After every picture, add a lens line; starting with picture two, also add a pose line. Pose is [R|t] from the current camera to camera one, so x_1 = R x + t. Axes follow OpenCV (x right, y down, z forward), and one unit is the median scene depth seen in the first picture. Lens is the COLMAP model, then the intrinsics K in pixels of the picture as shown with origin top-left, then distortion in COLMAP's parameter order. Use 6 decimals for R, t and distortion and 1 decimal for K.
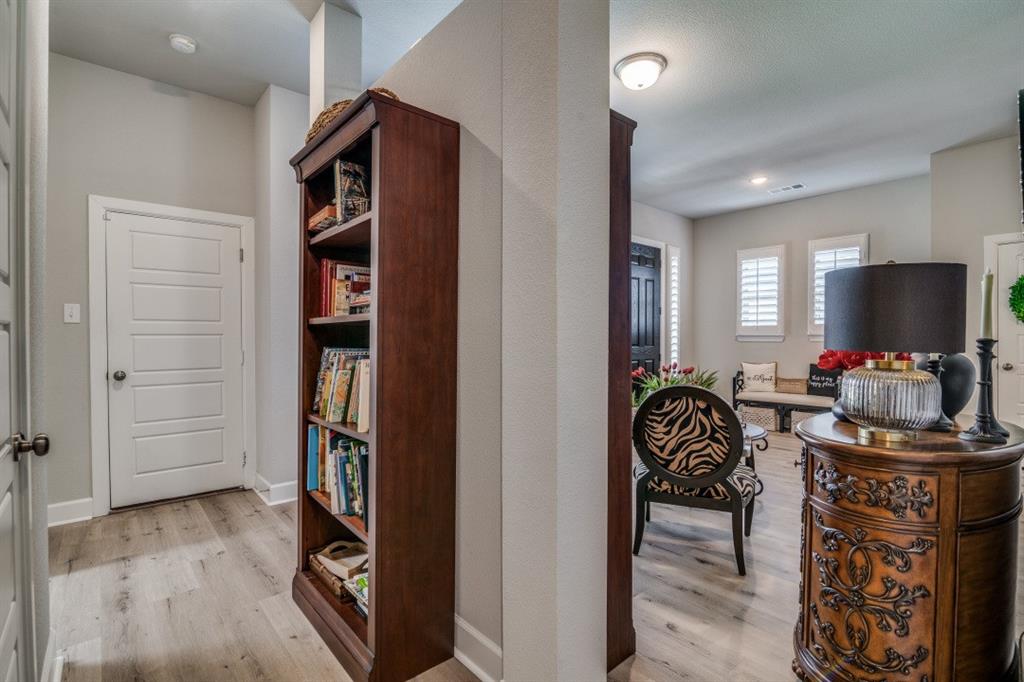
lens RADIAL K [[473.6, 0, 515.0], [0, 473.6, 340.1], [0, 0, 1]] dist [-0.017561, -0.000202]
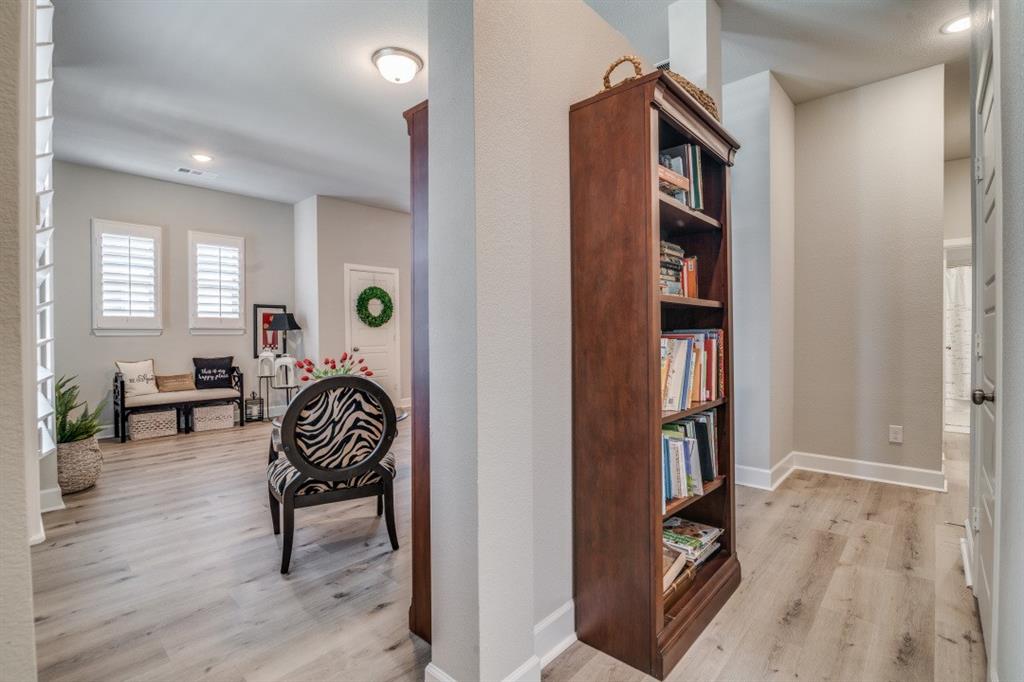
lens RADIAL K [[473.6, 0, 508.3], [0, 473.6, 338.7], [0, 0, 1]] dist [-0.017561, -0.000202]
pose [[-0.113377, -0.011236, 0.993489, -0.411803], [0.010599, 0.999865, 0.012517, 0.005496], [-0.993496, 0.011949, -0.113243, 0.468340]]
